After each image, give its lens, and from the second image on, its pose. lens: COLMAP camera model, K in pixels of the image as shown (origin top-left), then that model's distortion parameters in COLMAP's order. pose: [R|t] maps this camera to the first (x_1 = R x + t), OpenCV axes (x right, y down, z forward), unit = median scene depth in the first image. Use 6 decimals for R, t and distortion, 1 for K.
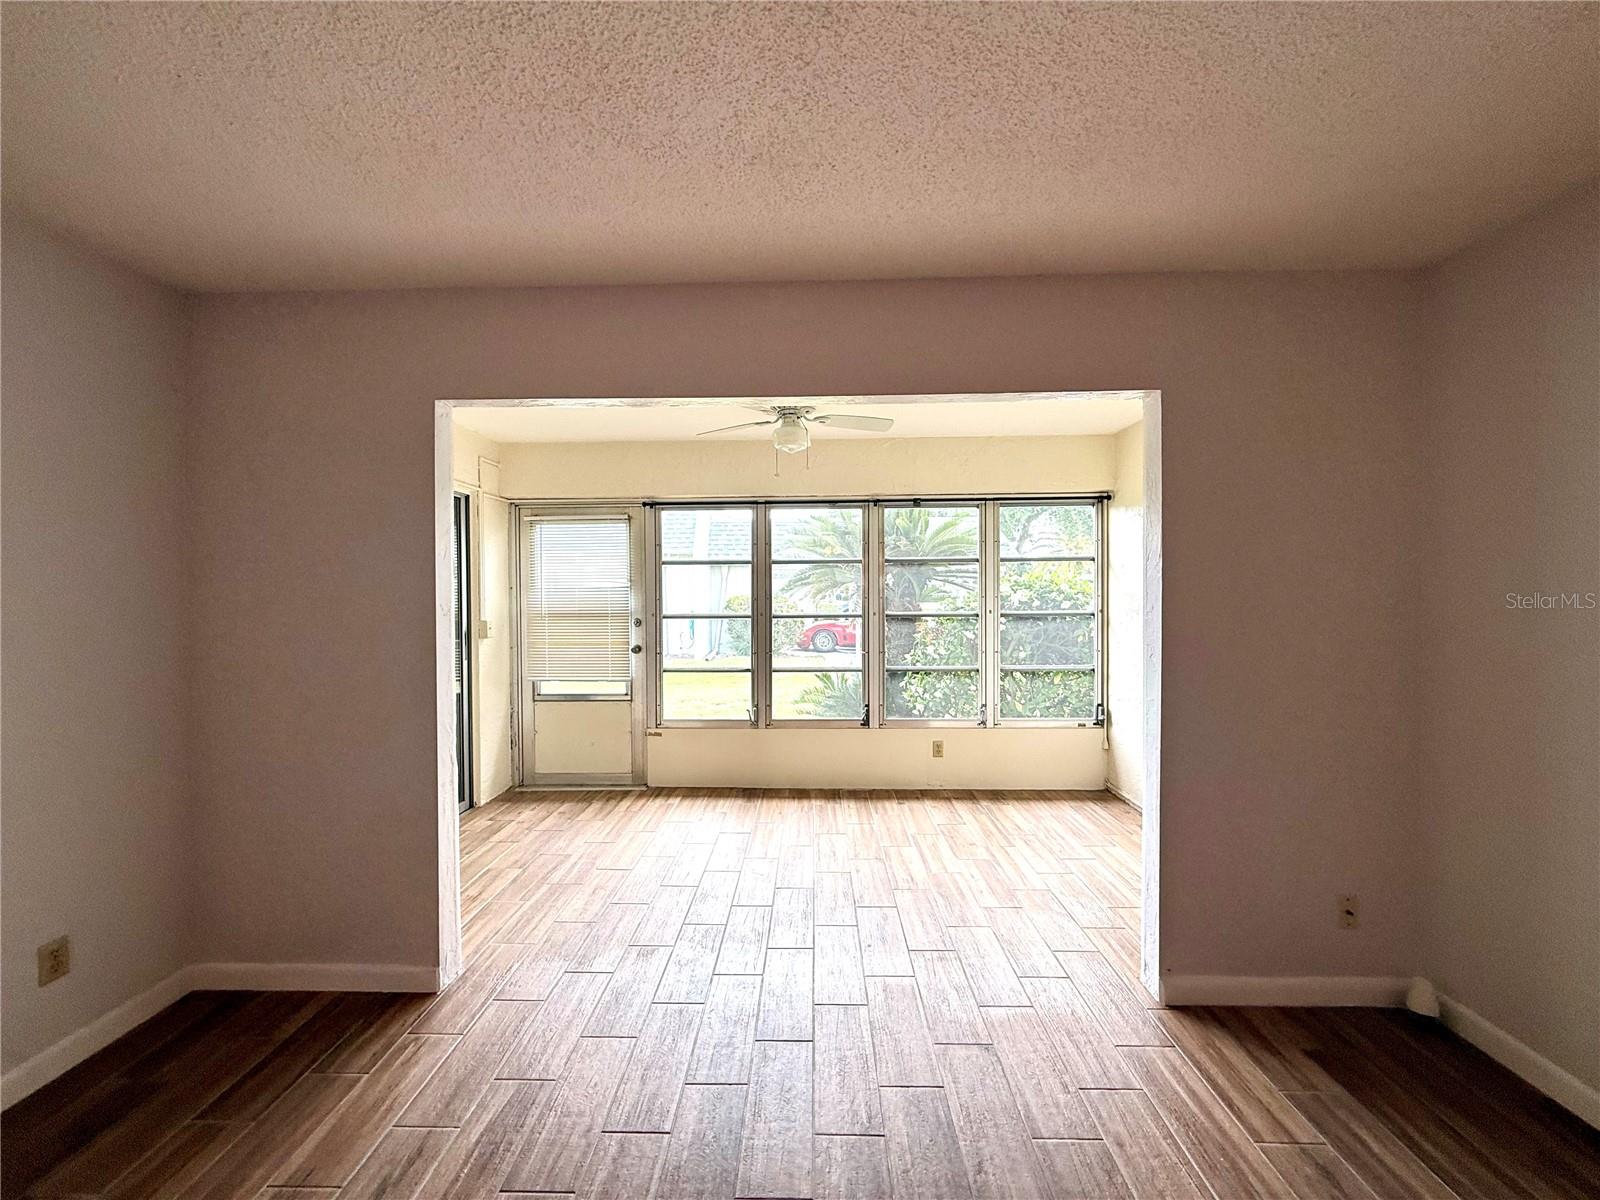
lens RADIAL K [[639.2, 0, 797.7], [0, 639.2, 601.2], [0, 0, 1]] dist [0.001655, 0.000118]
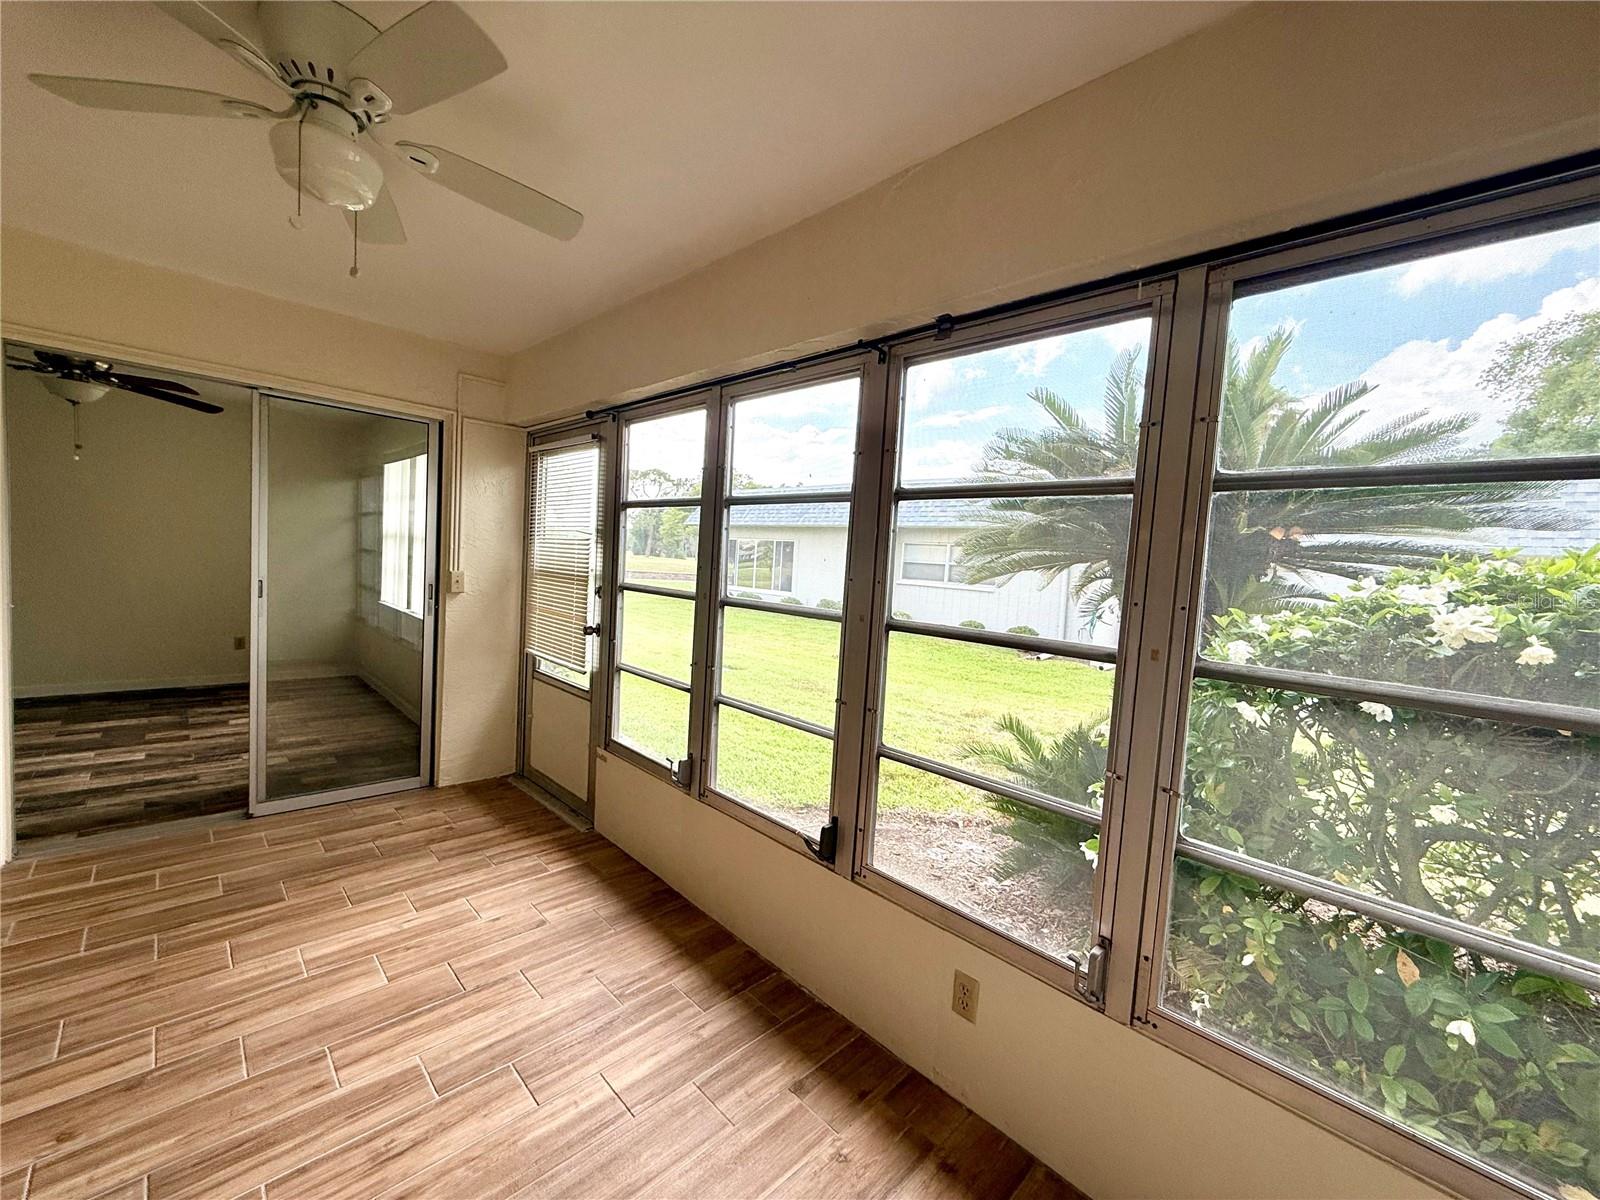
lens RADIAL K [[639.2, 0, 797.7], [0, 639.2, 601.2], [0, 0, 1]] dist [0.001655, 0.000118]
pose [[0.719204, 0.097150, -0.687974, 0.405422], [-0.077788, 0.995210, 0.059217, -0.014603], [0.690431, 0.010927, 0.723316, 0.695731]]
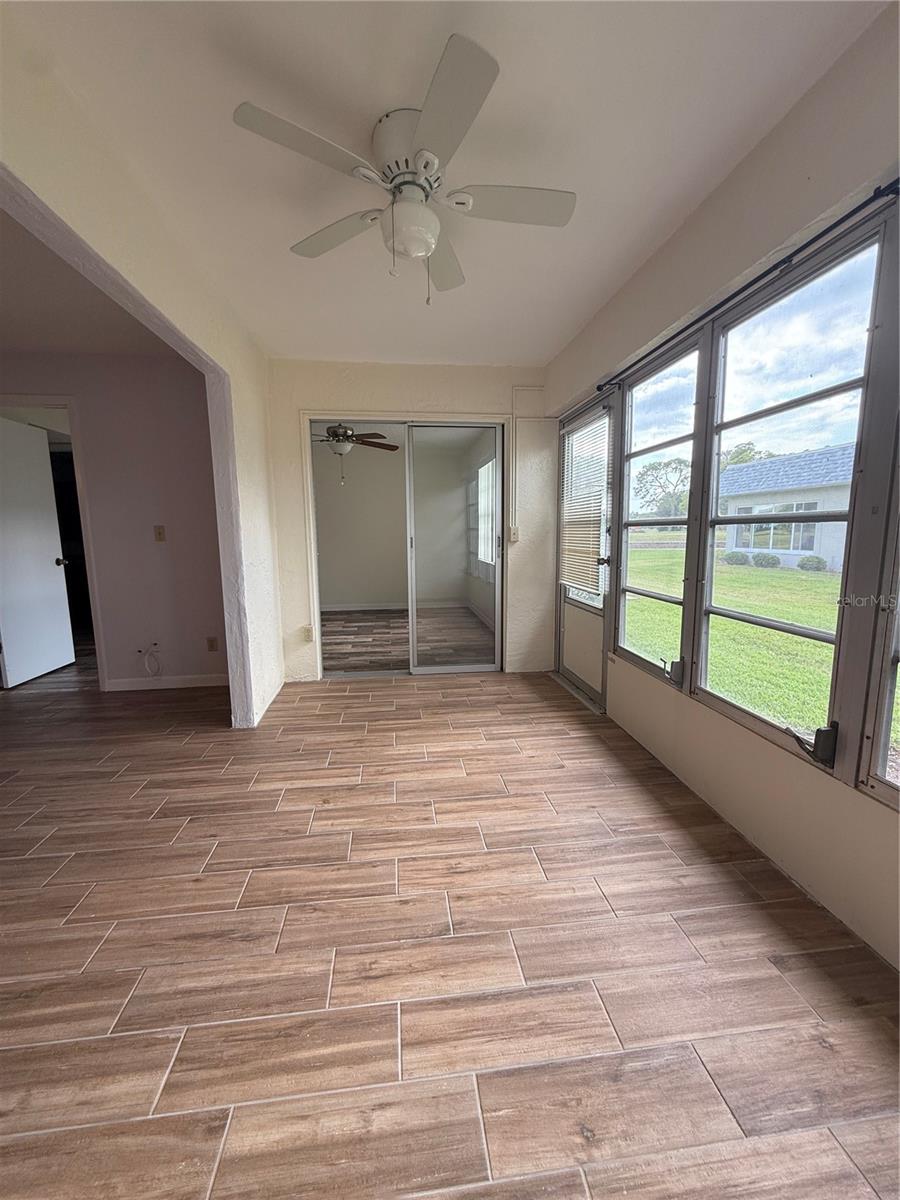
lens RADIAL K [[479.4, 0, 448.6], [0, 479.4, 597.8], [0, 0, 1]] dist [0.001655, 0.000118]
pose [[0.144563, 0.141750, -0.979290, 0.401346], [-0.004165, 0.989764, 0.142651, 0.034145], [0.989487, -0.016543, 0.143674, 0.735376]]
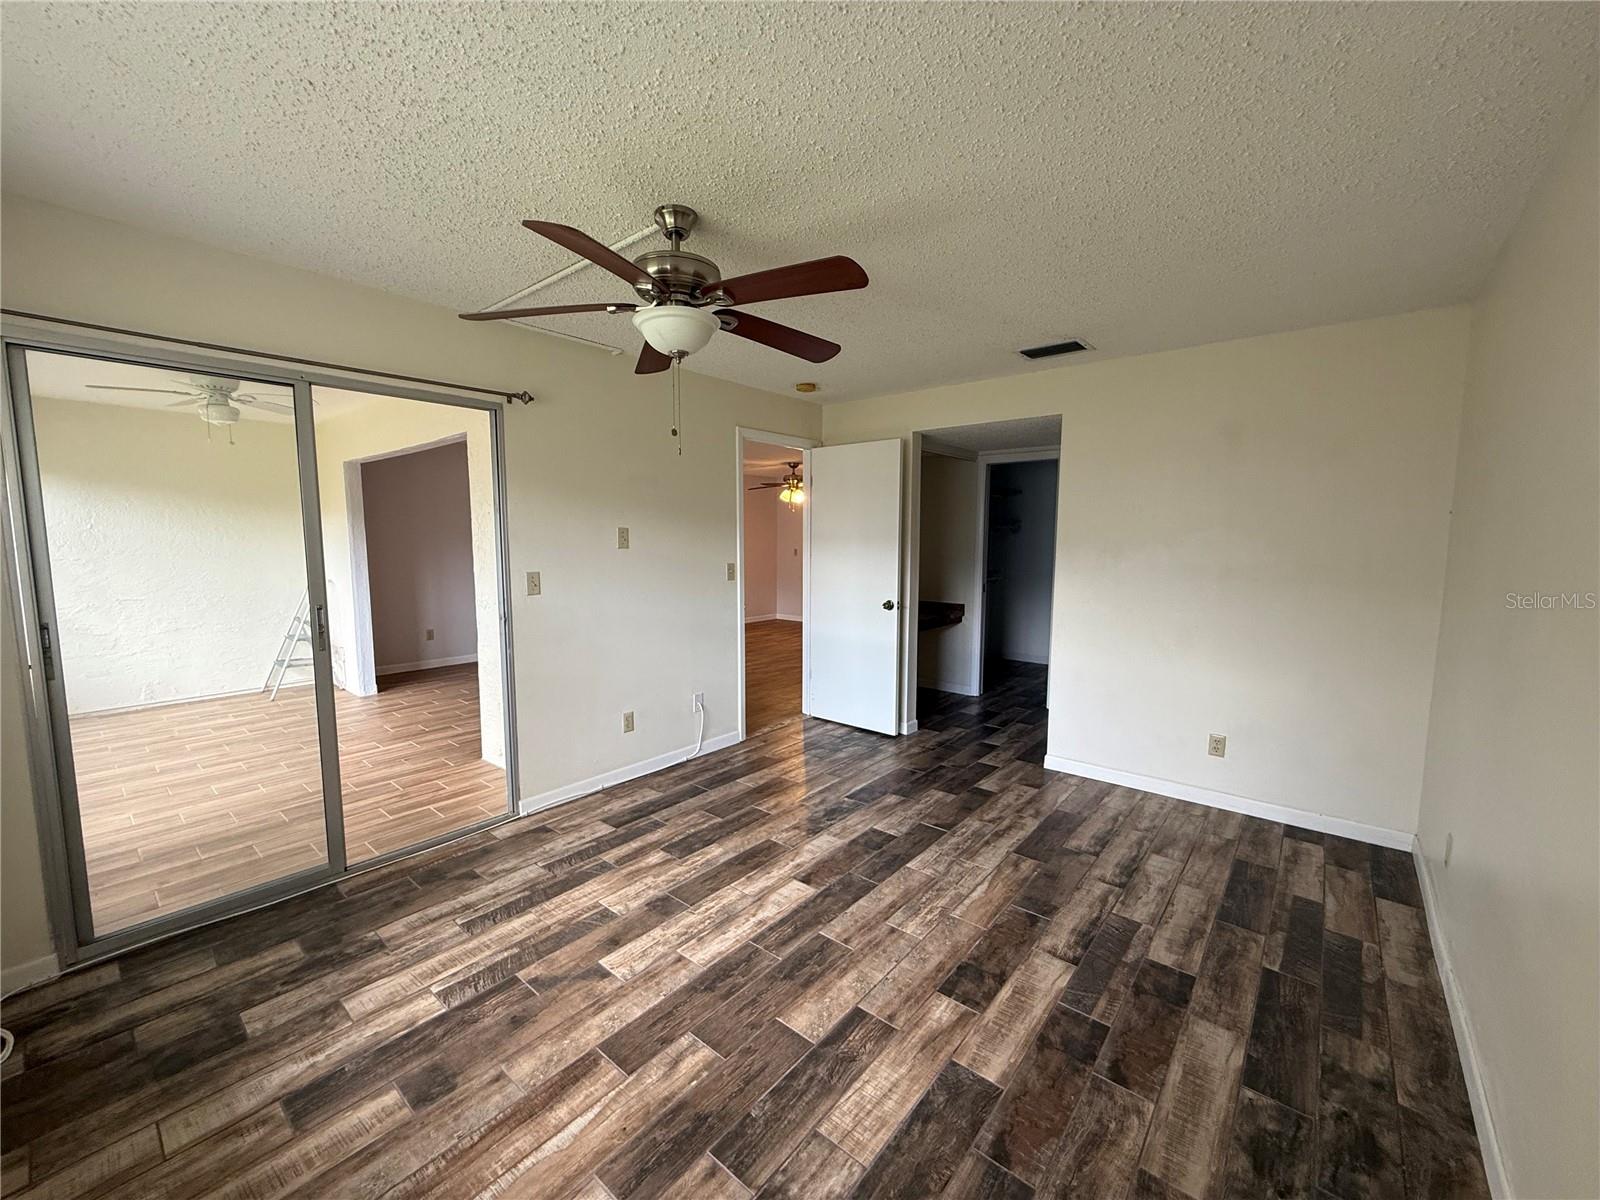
lens RADIAL K [[639.2, 0, 797.7], [0, 639.2, 601.2], [0, 0, 1]] dist [0.001655, 0.000118]
pose [[-0.781078, -0.060454, 0.621500, -1.242507], [0.010651, 0.993868, 0.110061, -0.016334], [-0.624343, 0.092586, -0.775644, 0.982241]]
